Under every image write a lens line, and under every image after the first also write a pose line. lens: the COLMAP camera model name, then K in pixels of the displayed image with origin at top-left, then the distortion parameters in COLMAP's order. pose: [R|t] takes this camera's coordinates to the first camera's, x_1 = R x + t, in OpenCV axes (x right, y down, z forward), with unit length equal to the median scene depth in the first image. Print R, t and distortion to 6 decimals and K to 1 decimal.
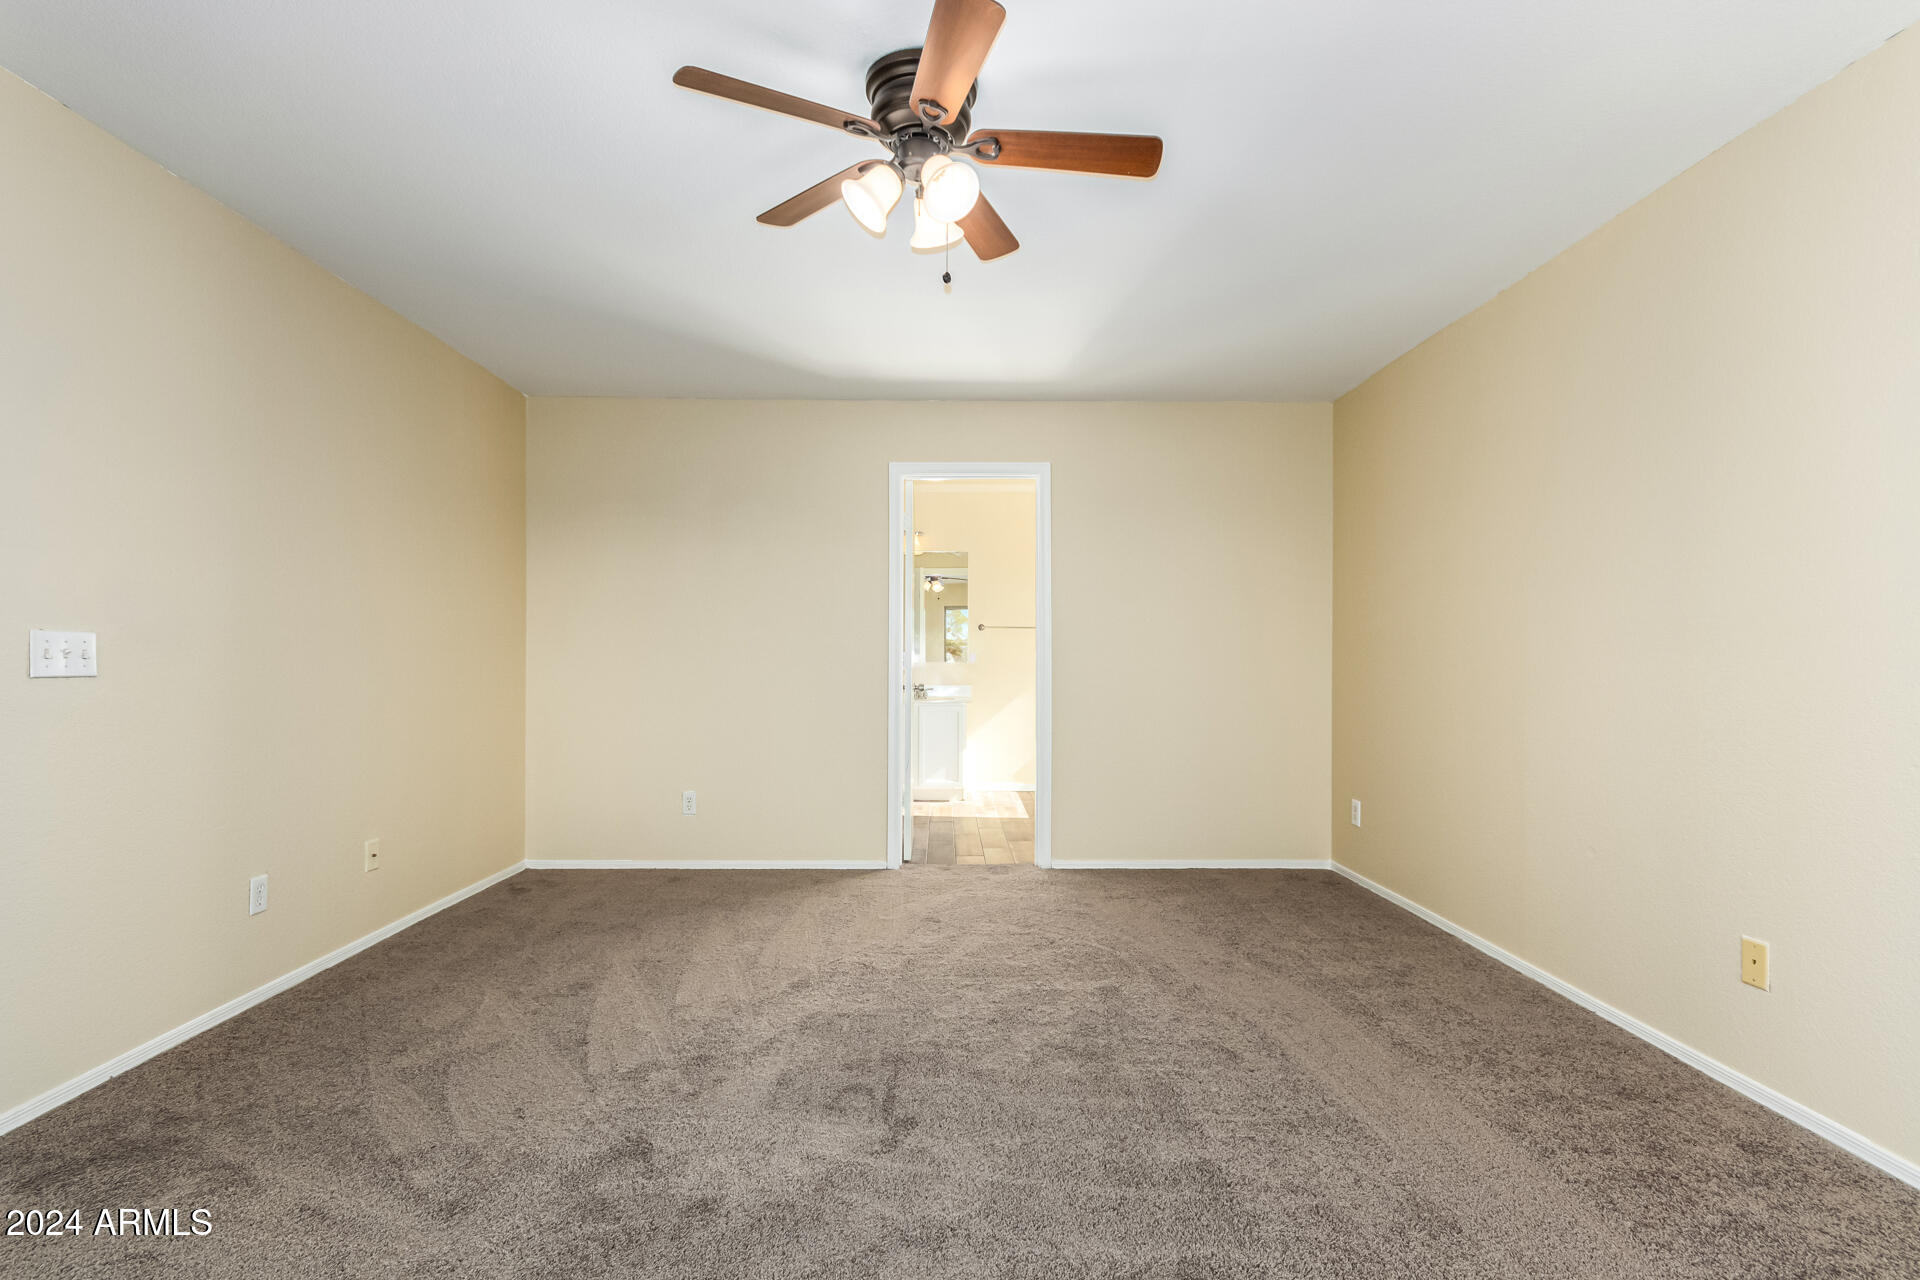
lens RADIAL K [[892.8, 0, 958.4], [0, 892.8, 651.6], [0, 0, 1]] dist [0.001905, 0.002560]
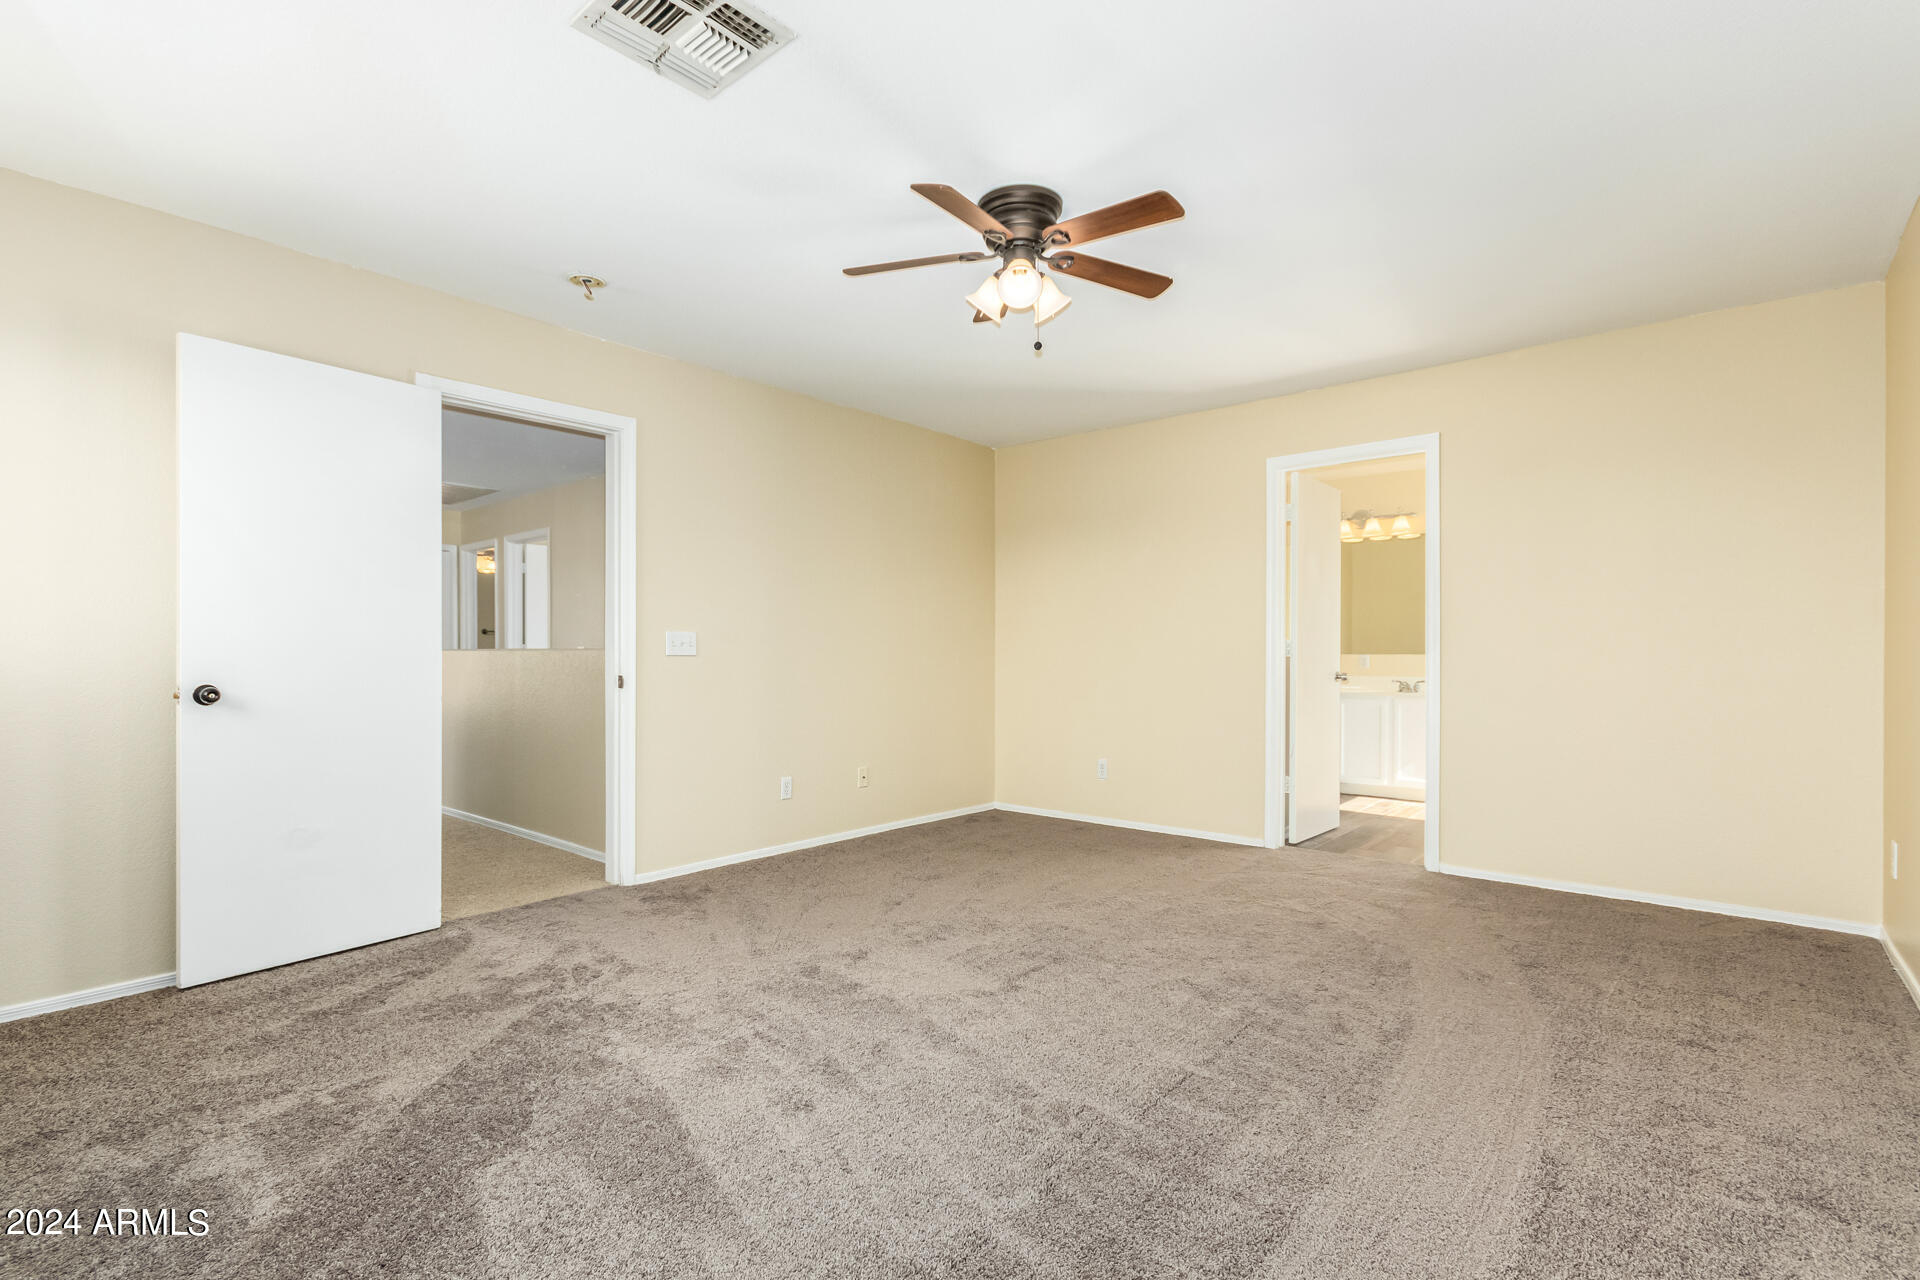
lens RADIAL K [[892.8, 0, 946.1], [0, 892.8, 647.3], [0, 0, 1]] dist [0.001905, 0.002560]
pose [[0.742855, -0.008226, -0.669402, 0.473664], [0.006232, 0.999966, -0.005372, 0.016203], [0.669424, -0.000181, 0.742881, -0.034216]]
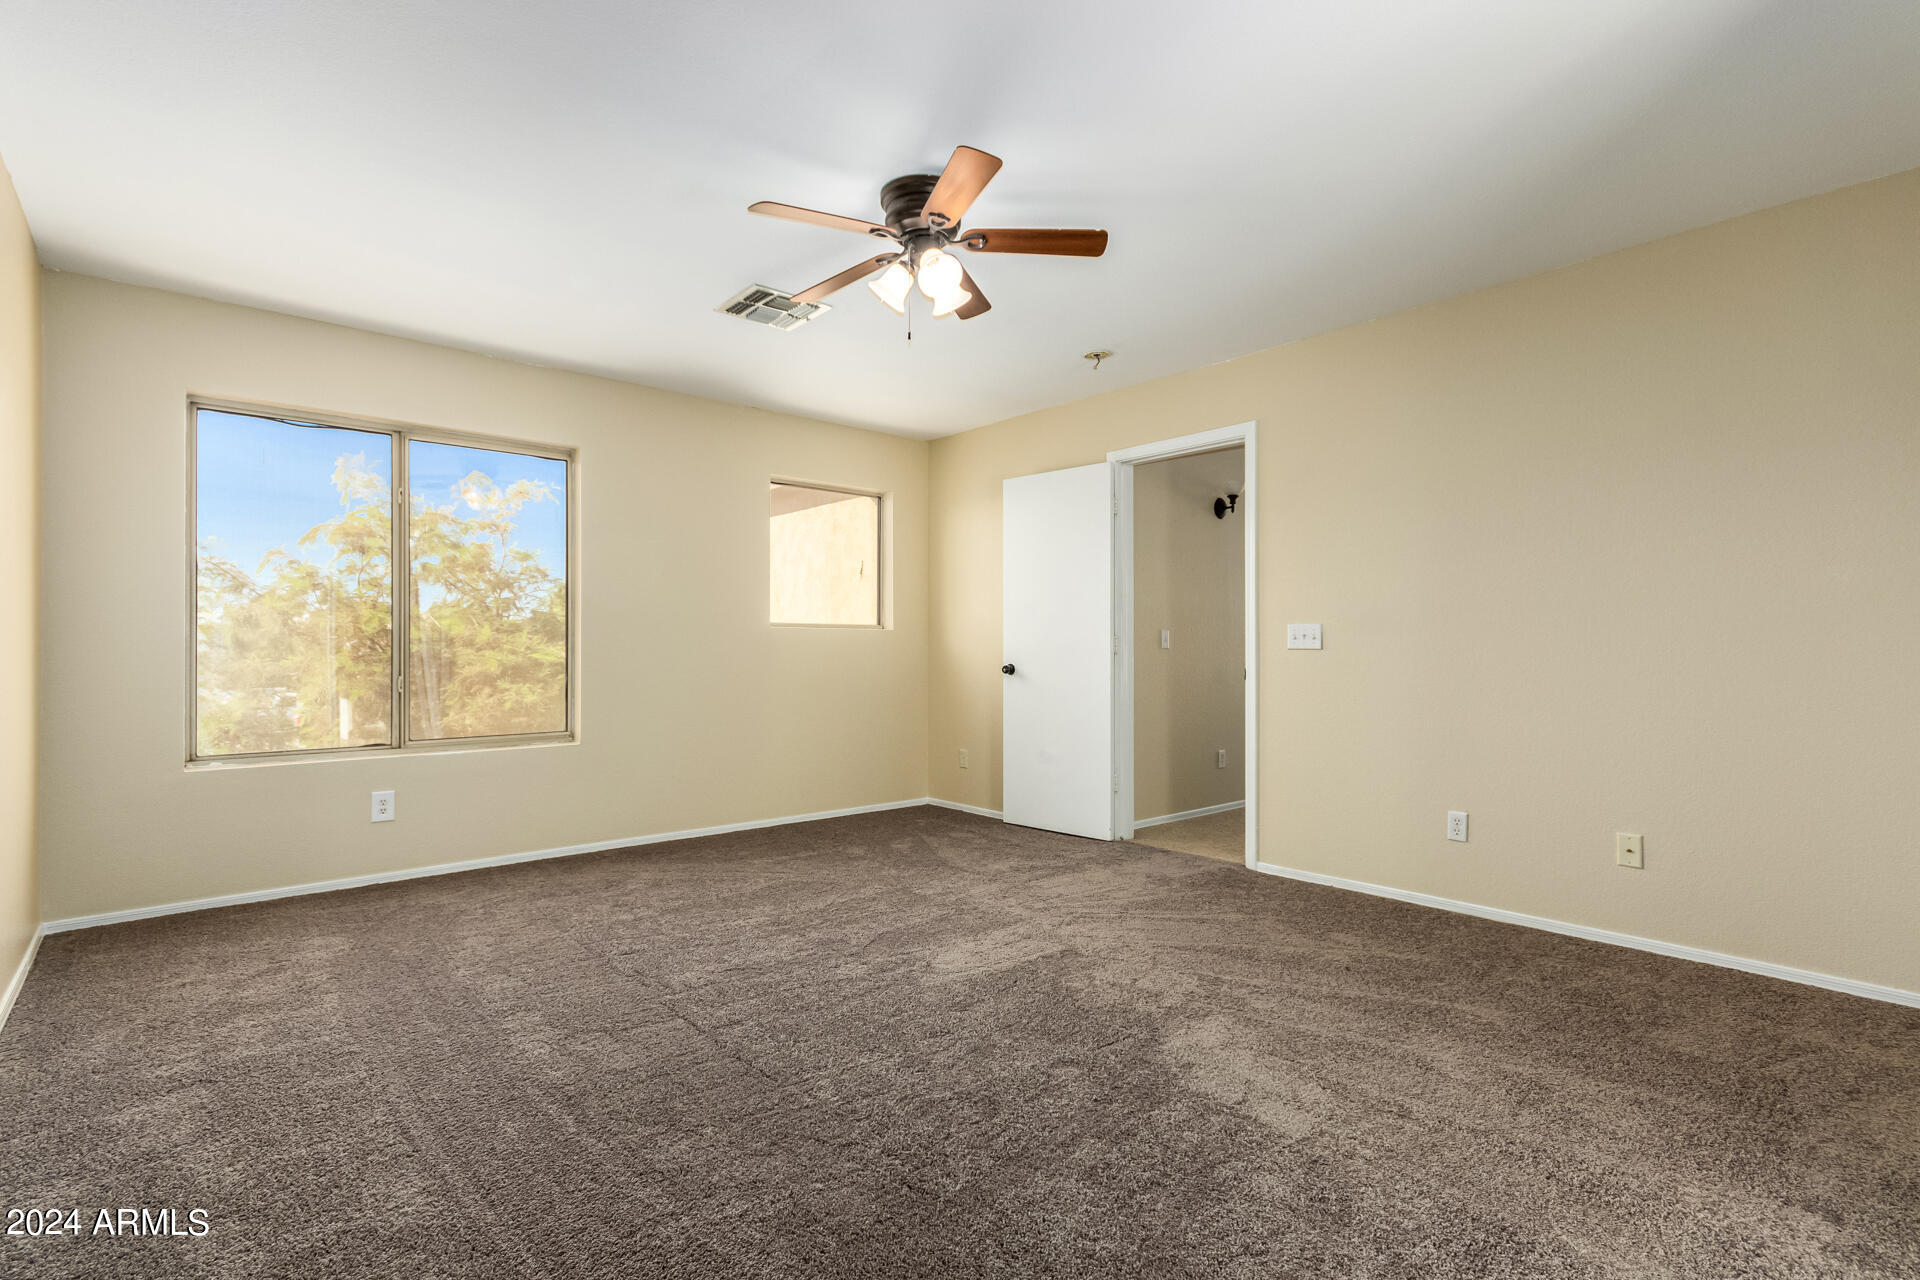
lens RADIAL K [[892.8, 0, 953.9], [0, 892.8, 637.5], [0, 0, 1]] dist [0.001905, 0.002560]
pose [[-0.771657, -0.001788, -0.636036, 0.478555], [0.007635, 0.999898, -0.012074, 0.014226], [0.635993, -0.014173, -0.771565, 1.285841]]
